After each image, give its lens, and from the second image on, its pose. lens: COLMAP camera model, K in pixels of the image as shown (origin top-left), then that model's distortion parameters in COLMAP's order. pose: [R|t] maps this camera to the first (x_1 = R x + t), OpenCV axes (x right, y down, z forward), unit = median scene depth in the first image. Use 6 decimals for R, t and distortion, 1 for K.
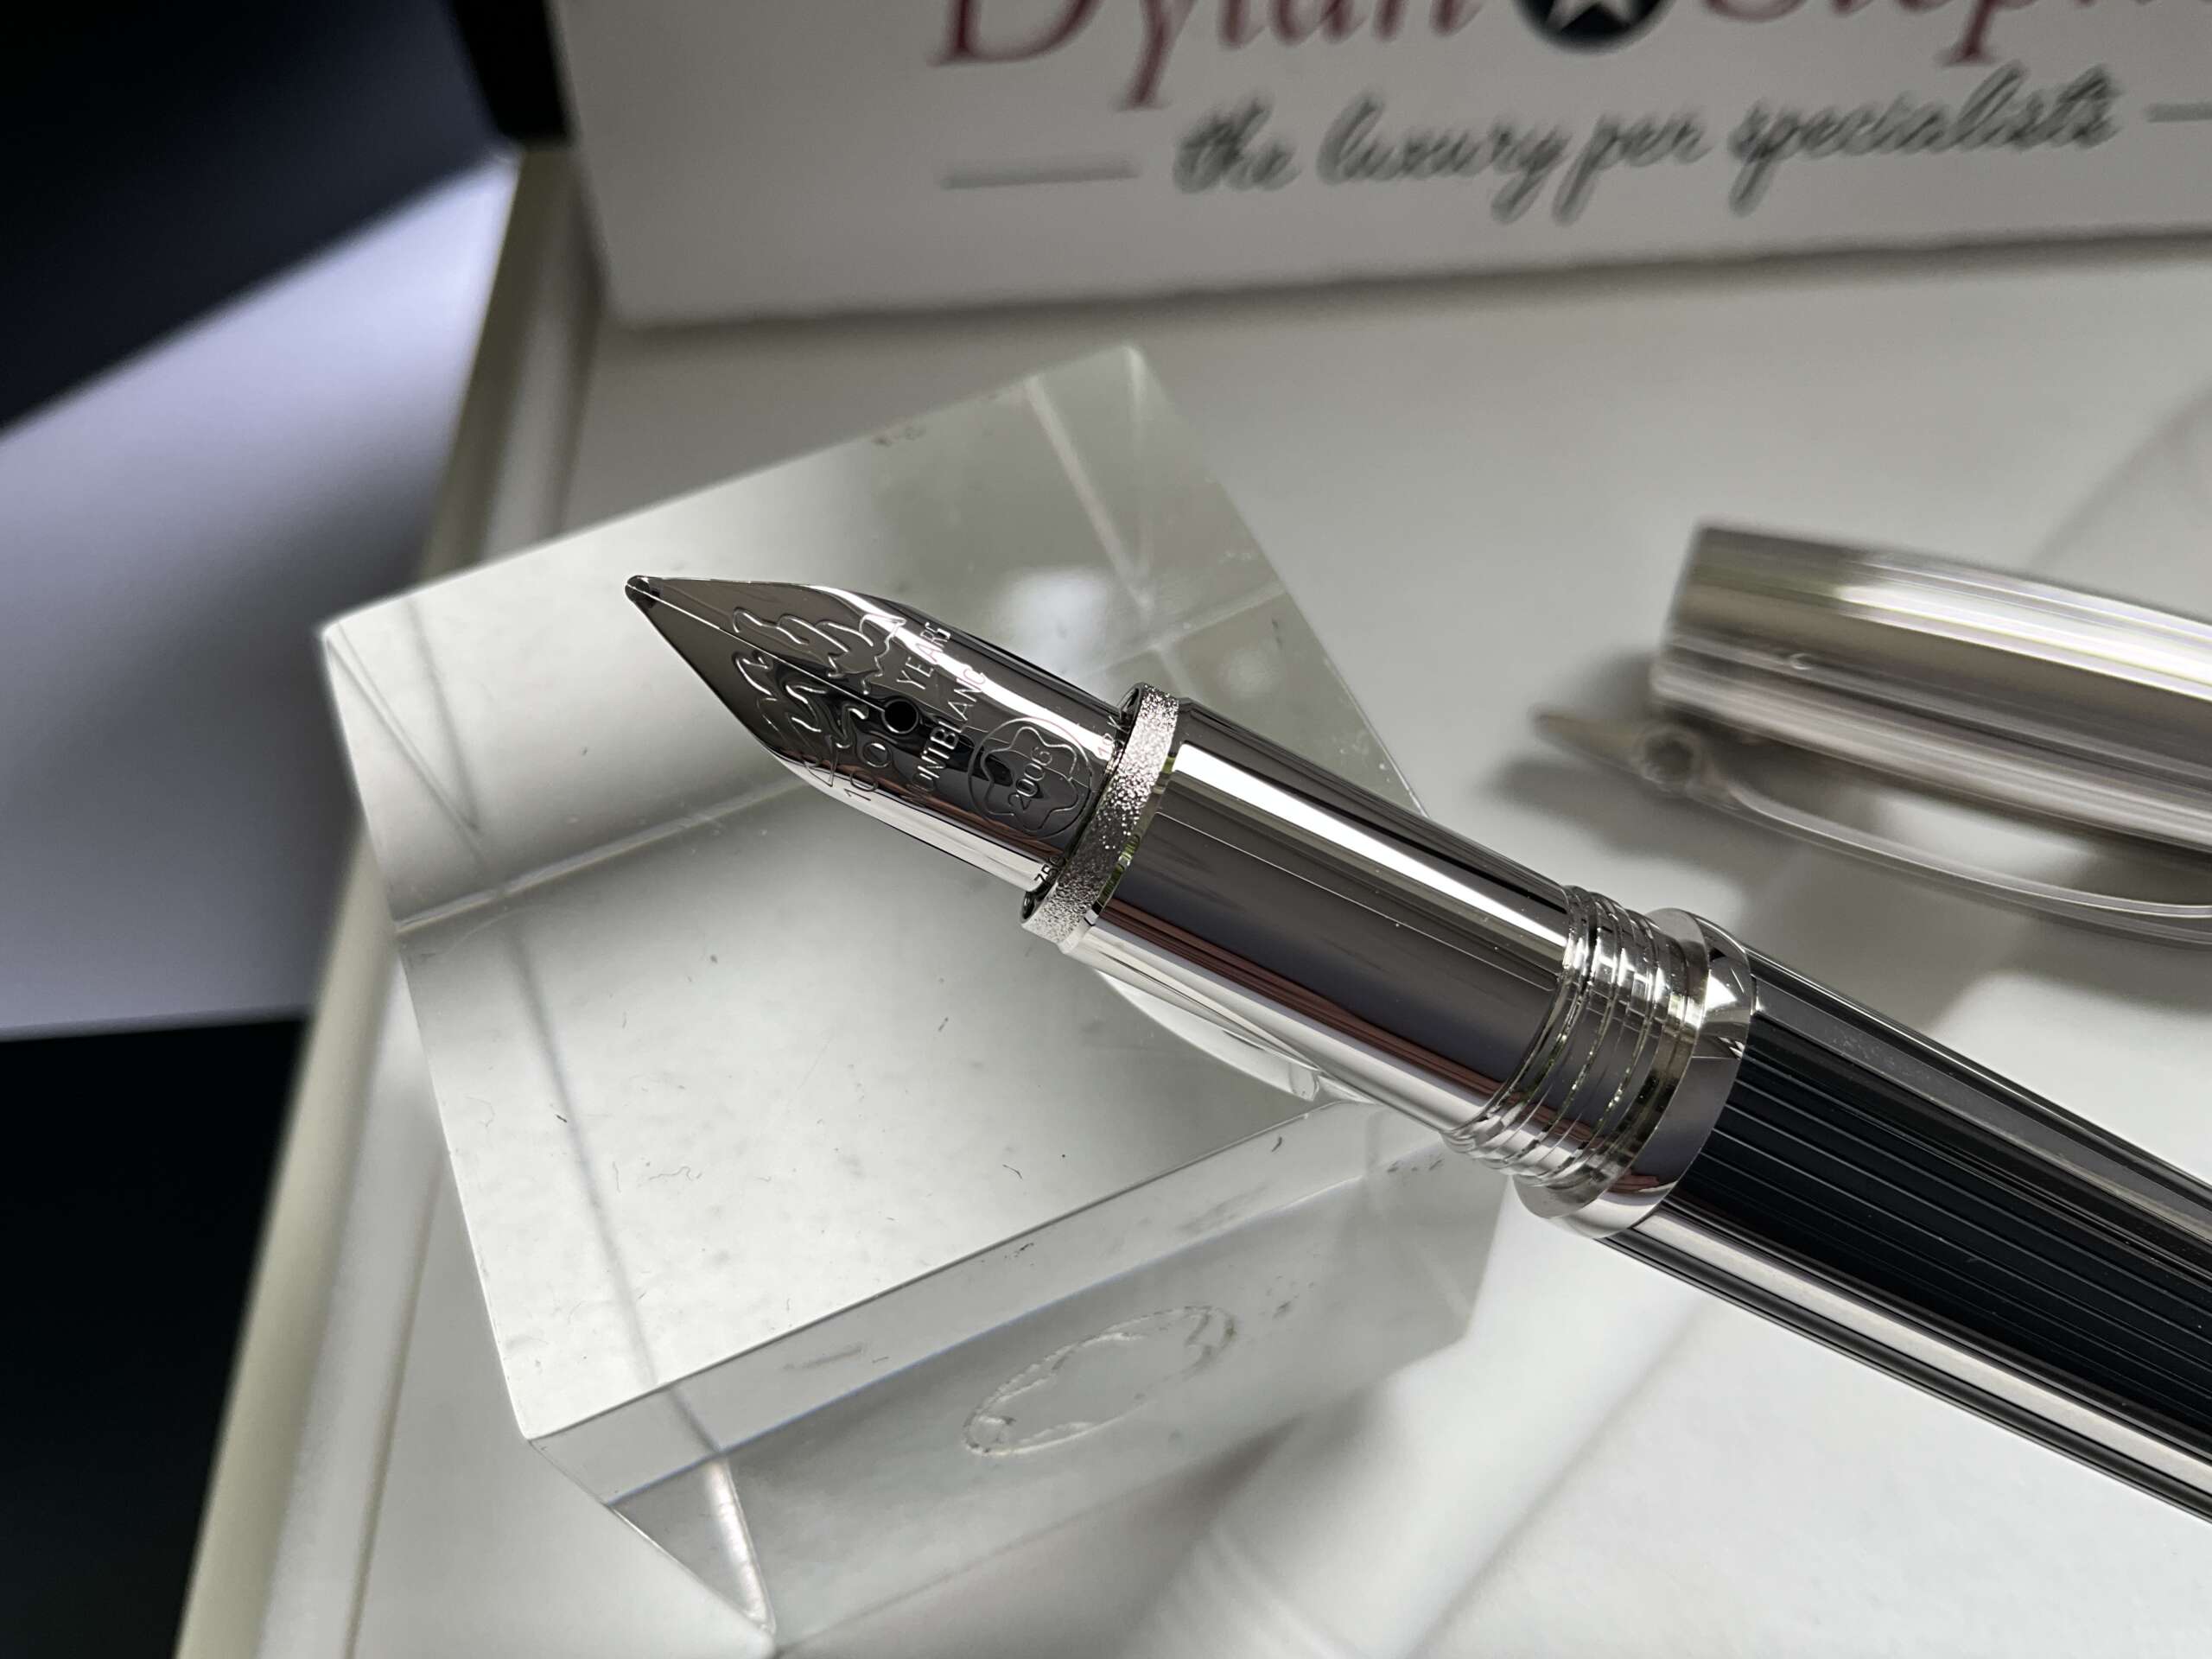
lens RADIAL K [[1846.2, 0, 1114.4], [0, 1846.2, 867.5], [0, 0, 1]] dist [0.101869, -0.223628]
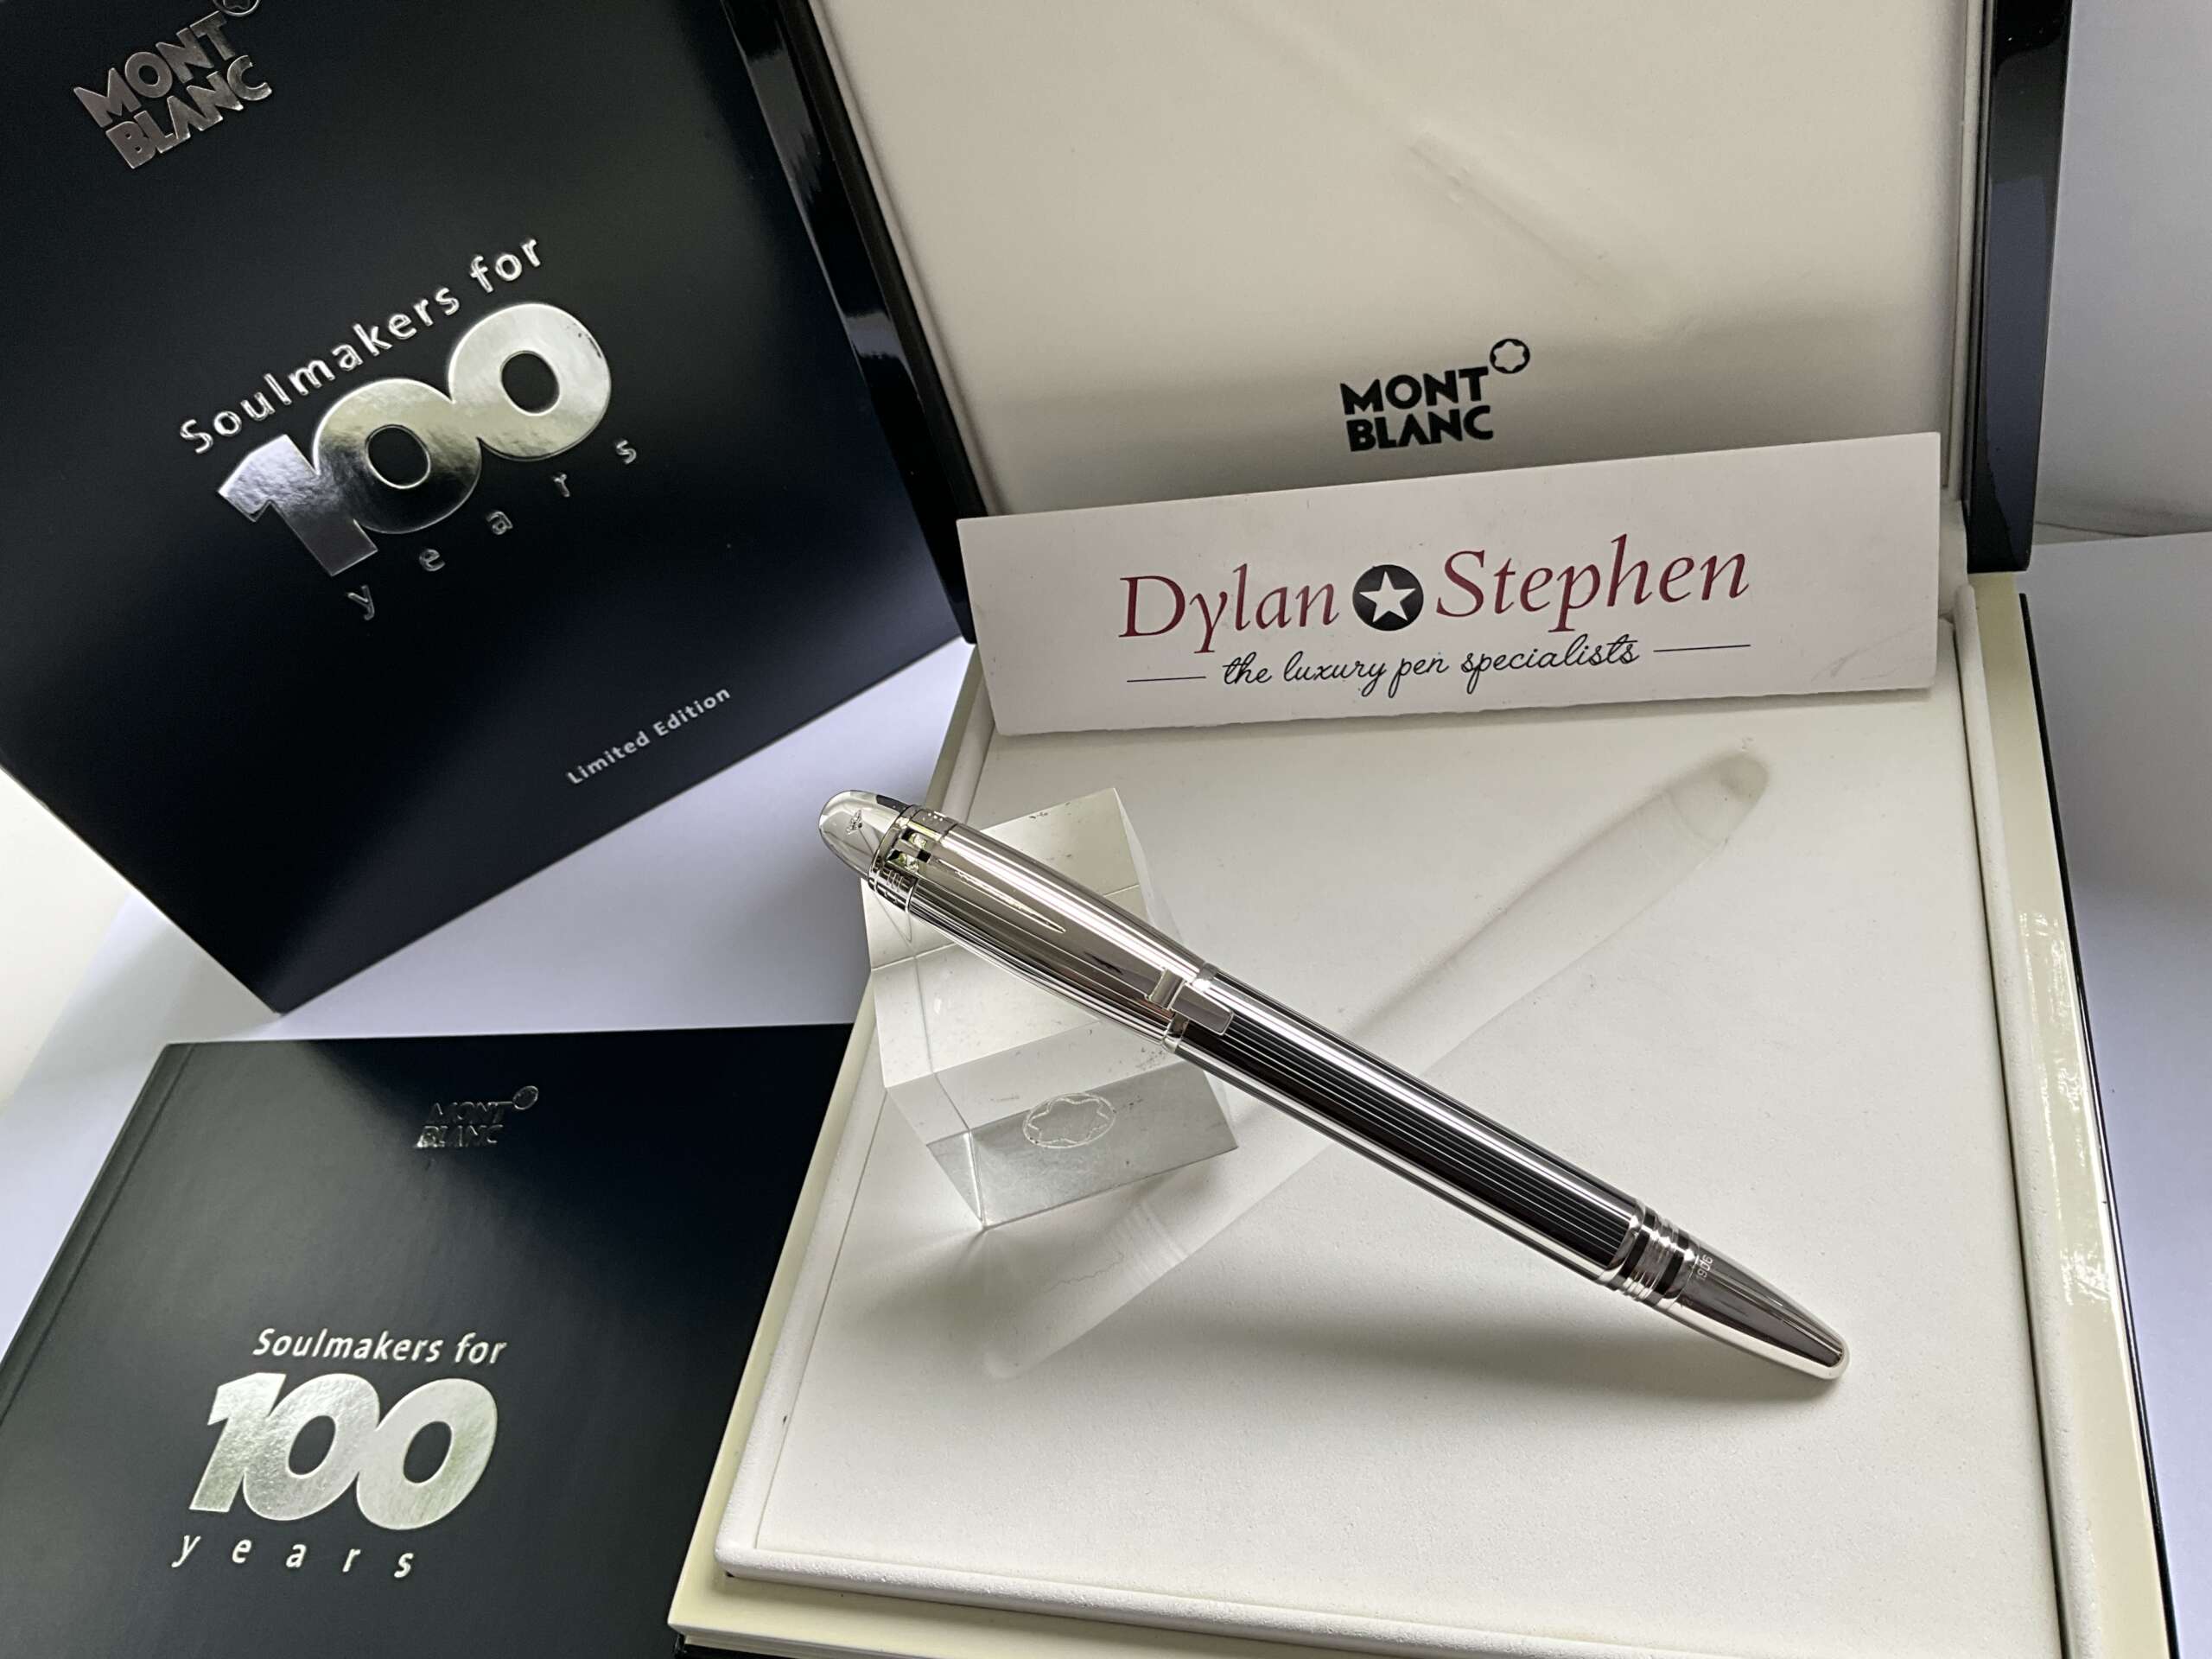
lens RADIAL K [[1857.1, 0, 1101.9], [0, 1857.1, 837.5], [0, 0, 1]] dist [0.118894, -0.266079]
pose [[0.956174, 0.024402, -0.291779, 0.582694], [-0.060162, 0.991632, -0.114224, 0.102710], [0.286550, 0.126772, 0.949641, -1.254643]]
